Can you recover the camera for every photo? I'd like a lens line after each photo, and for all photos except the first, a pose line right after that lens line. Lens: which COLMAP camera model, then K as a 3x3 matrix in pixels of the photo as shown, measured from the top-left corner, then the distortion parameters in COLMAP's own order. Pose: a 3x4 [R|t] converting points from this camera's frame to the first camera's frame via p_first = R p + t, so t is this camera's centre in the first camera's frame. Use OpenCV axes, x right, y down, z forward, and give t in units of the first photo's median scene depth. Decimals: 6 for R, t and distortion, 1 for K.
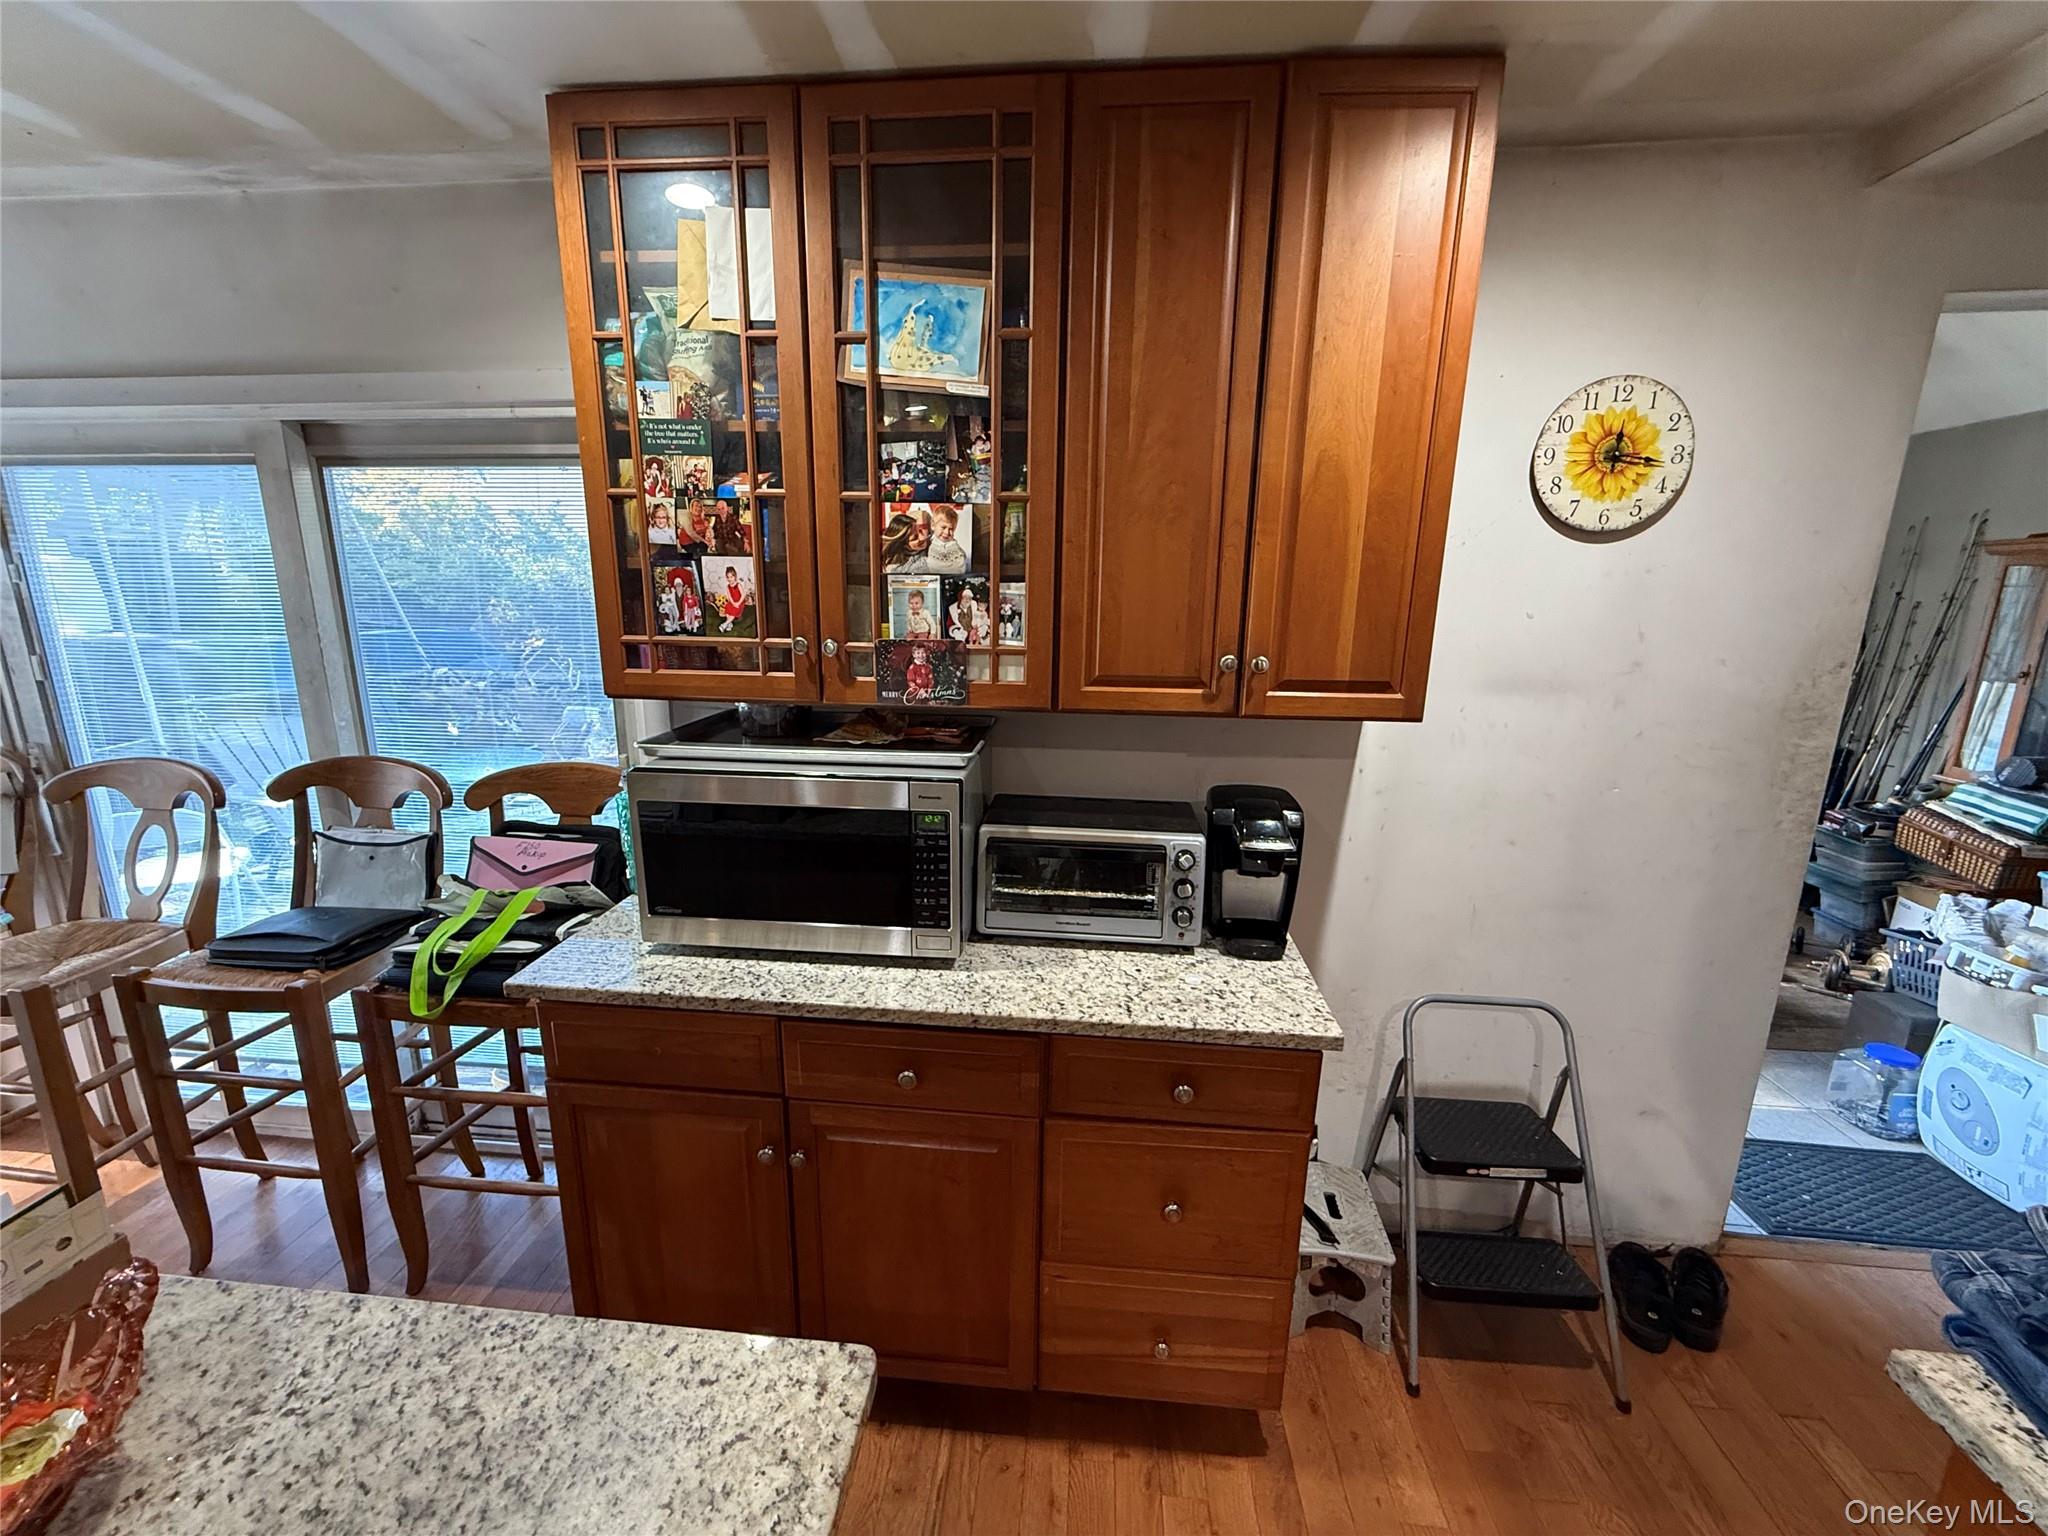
lens RADIAL K [[813.6, 0, 1027.8], [0, 813.6, 763.3], [0, 0, 1]] dist [0.001101, -0.000592]
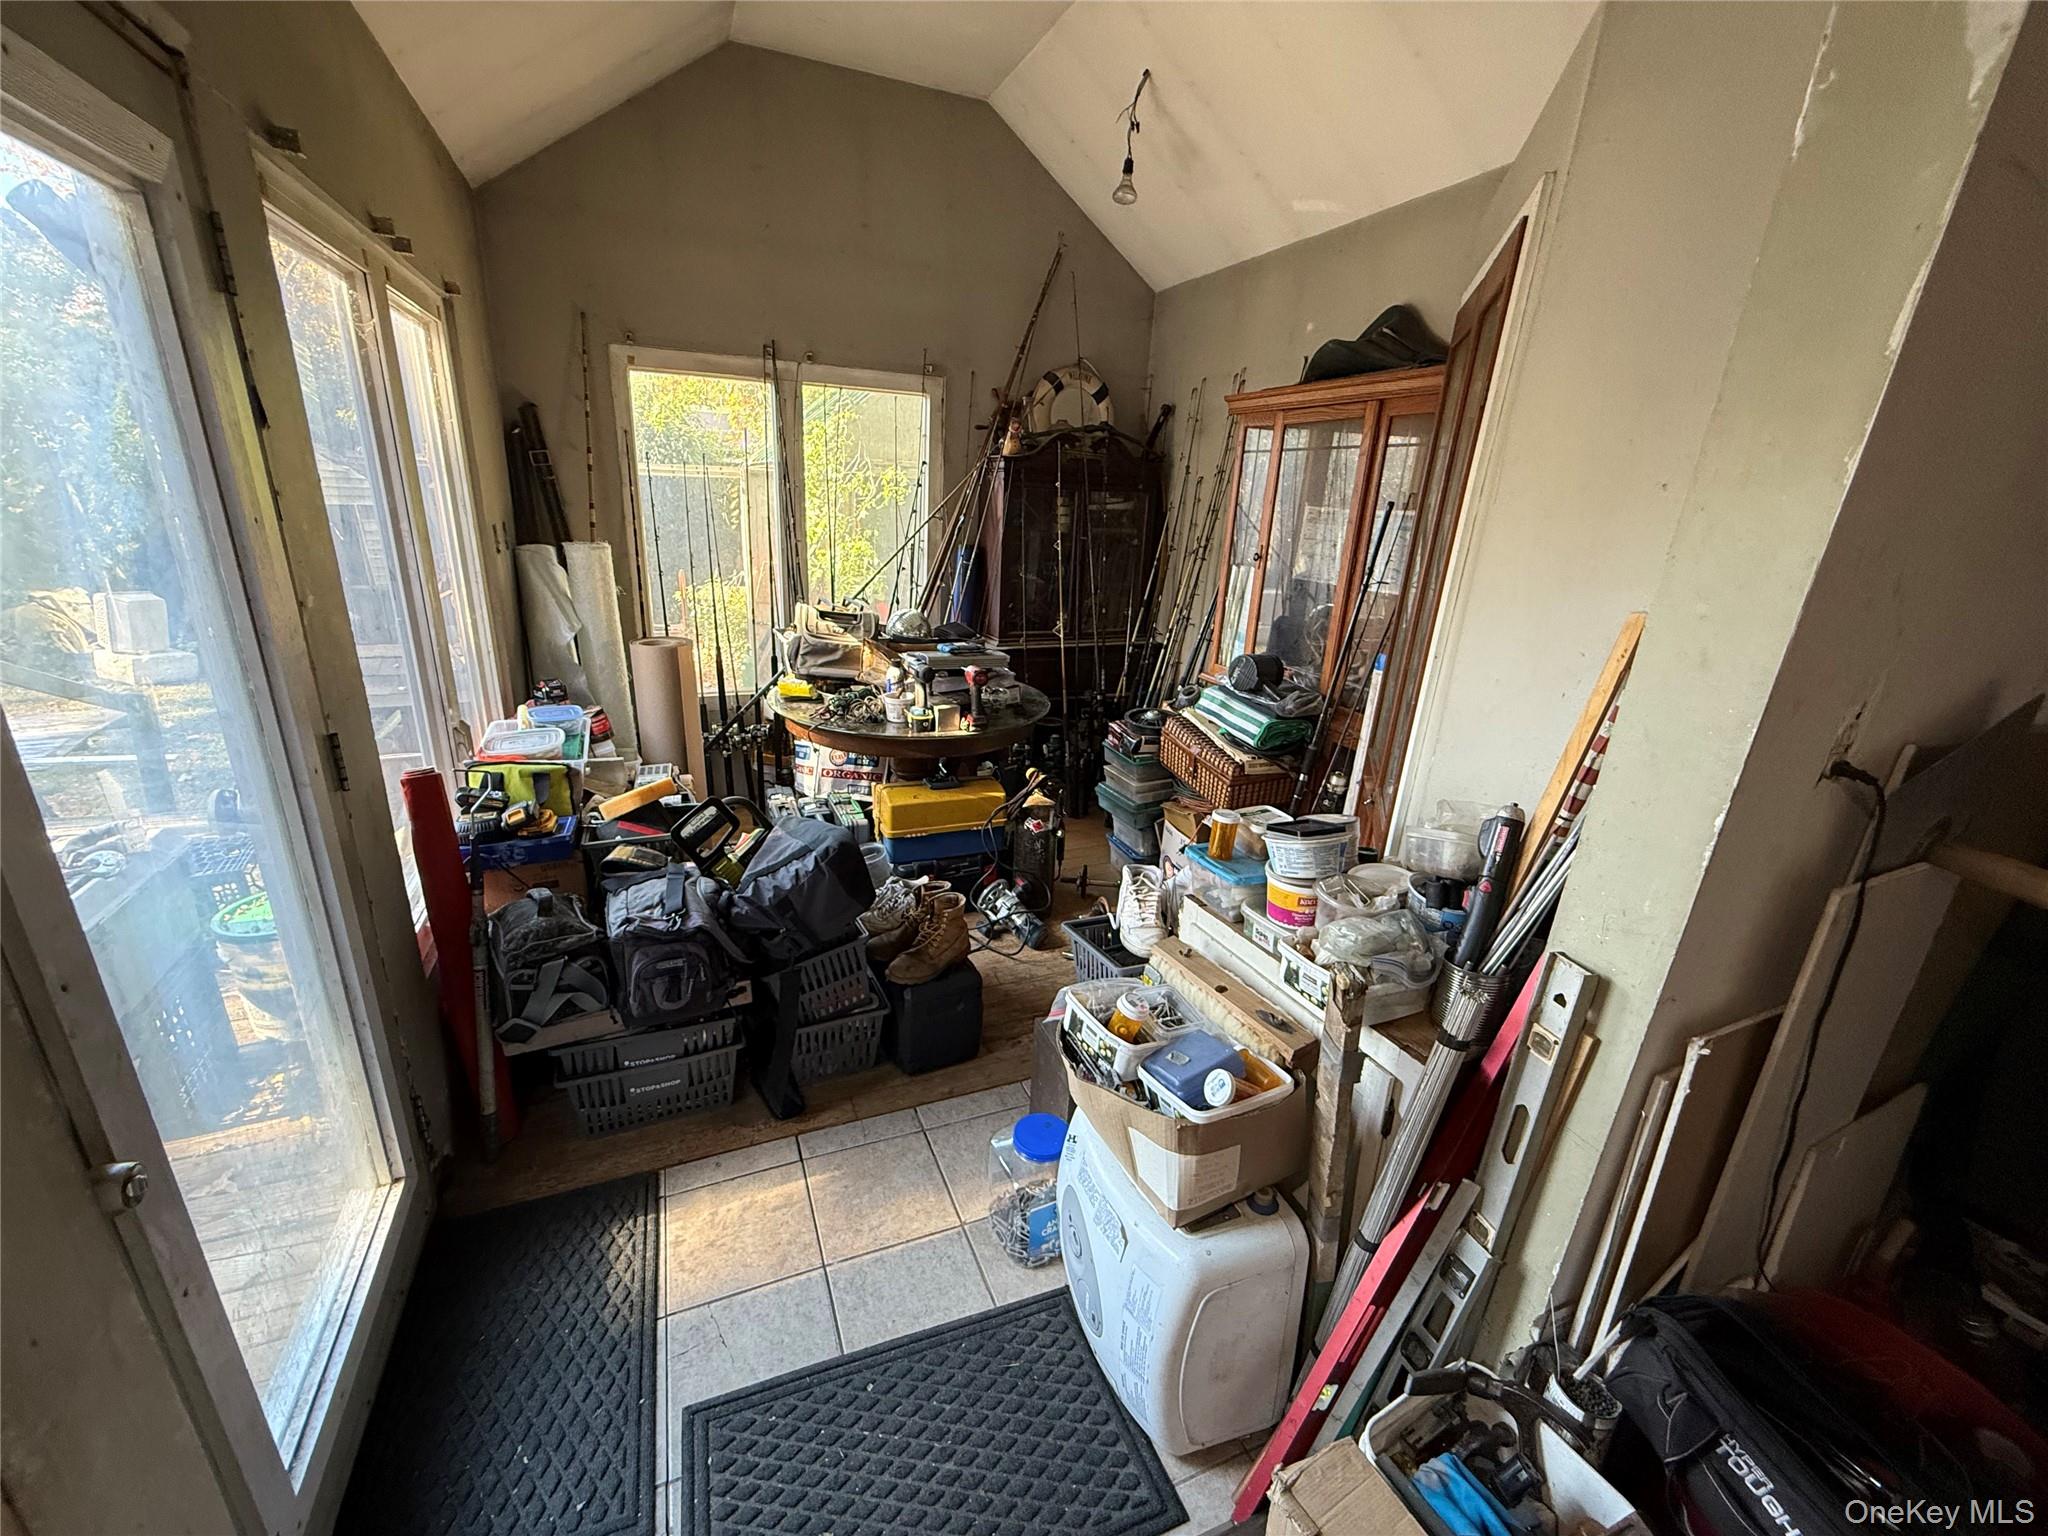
lens RADIAL K [[813.6, 0, 1020.7], [0, 813.6, 773.1], [0, 0, 1]] dist [0.001101, -0.000592]
pose [[0.880242, -0.127617, 0.457042, 0.564808], [0.063709, 0.986221, 0.152676, -0.029319], [-0.470228, -0.105275, 0.876244, 0.327079]]
